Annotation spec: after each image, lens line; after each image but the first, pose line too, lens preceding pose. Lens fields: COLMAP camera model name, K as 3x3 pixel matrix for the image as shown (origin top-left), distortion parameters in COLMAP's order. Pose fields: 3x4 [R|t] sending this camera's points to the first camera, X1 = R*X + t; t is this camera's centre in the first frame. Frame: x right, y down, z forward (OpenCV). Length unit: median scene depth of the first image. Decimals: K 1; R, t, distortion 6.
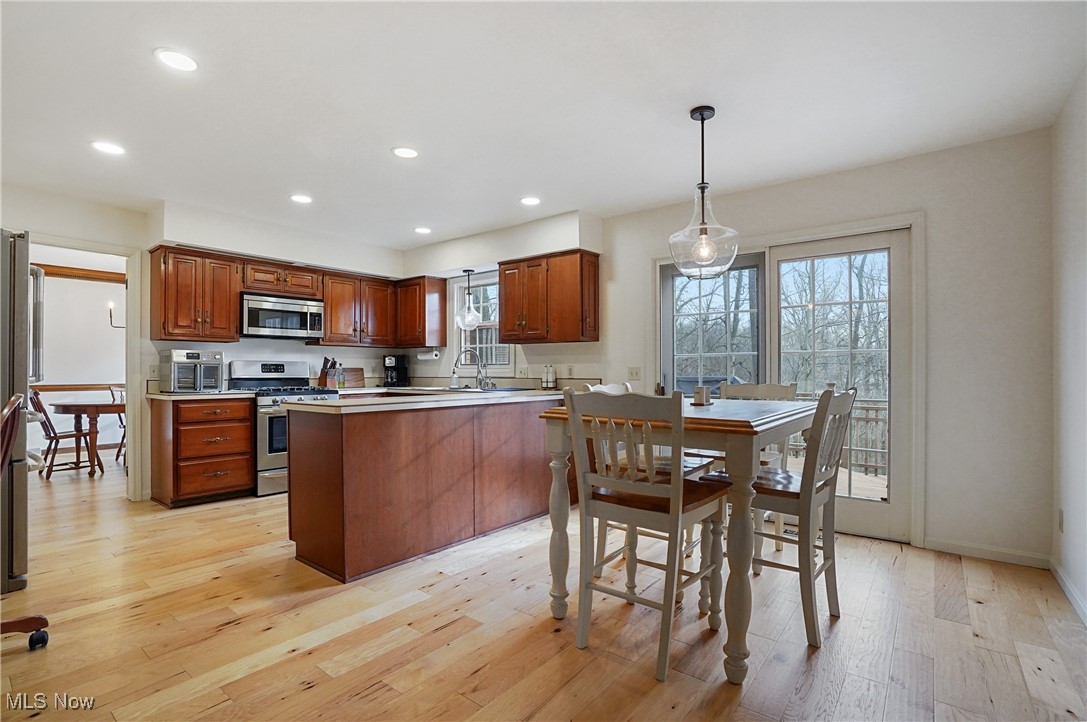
lens RADIAL K [[507.9, 0, 537.2], [0, 507.9, 367.2], [0, 0, 1]] dist [-0.050265, 0.006028]
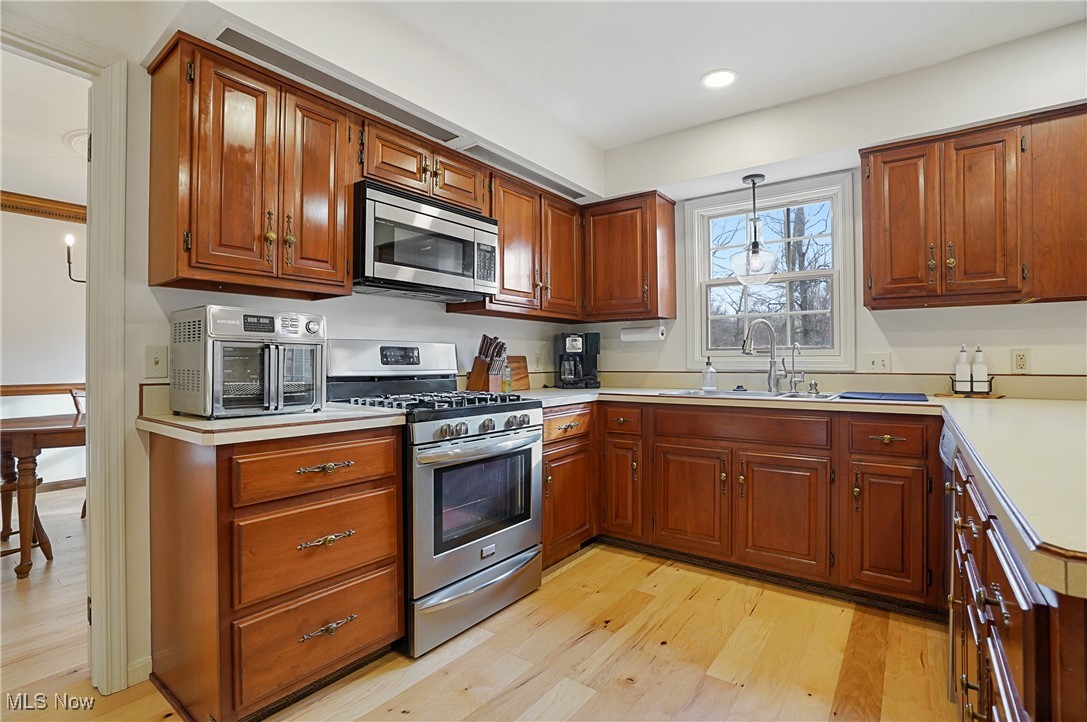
lens RADIAL K [[507.9, 0, 552.5], [0, 507.9, 355.9], [0, 0, 1]] dist [-0.050265, 0.006028]
pose [[0.999290, -0.001709, 0.037639, -0.403352], [0.001851, 0.999991, -0.003753, 0.004358], [-0.037632, 0.003820, 0.999284, 0.504335]]
